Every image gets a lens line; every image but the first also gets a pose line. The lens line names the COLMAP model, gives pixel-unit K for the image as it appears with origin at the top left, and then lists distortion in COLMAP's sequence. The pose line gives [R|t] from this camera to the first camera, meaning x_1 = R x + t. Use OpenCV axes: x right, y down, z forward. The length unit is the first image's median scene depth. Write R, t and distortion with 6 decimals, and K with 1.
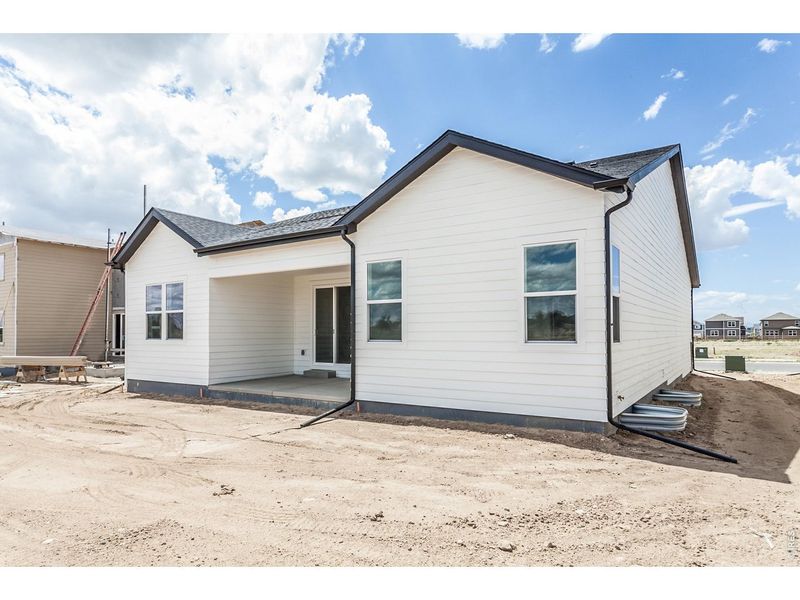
lens RADIAL K [[557.0, 0, 400.0], [0, 557.0, 300.0], [0, 0, 1]] dist [0.000400, -0.000826]
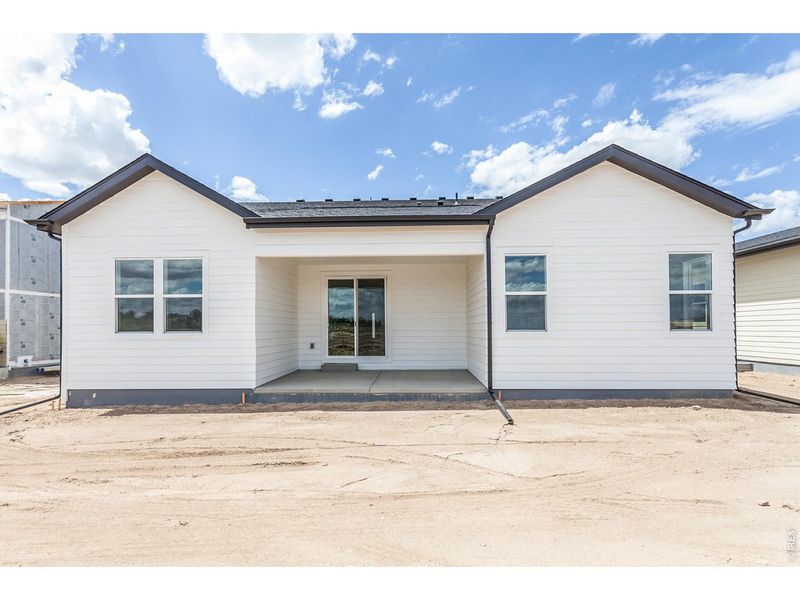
lens RADIAL K [[417.9, 0, 435.0], [0, 417.9, 320.1], [0, 0, 1]] dist [0.002505, -0.000818]
pose [[0.823512, 0.010759, 0.567197, -0.425491], [-0.031556, 0.999141, 0.026863, 0.025582], [-0.566421, -0.040020, 0.823144, 0.310320]]
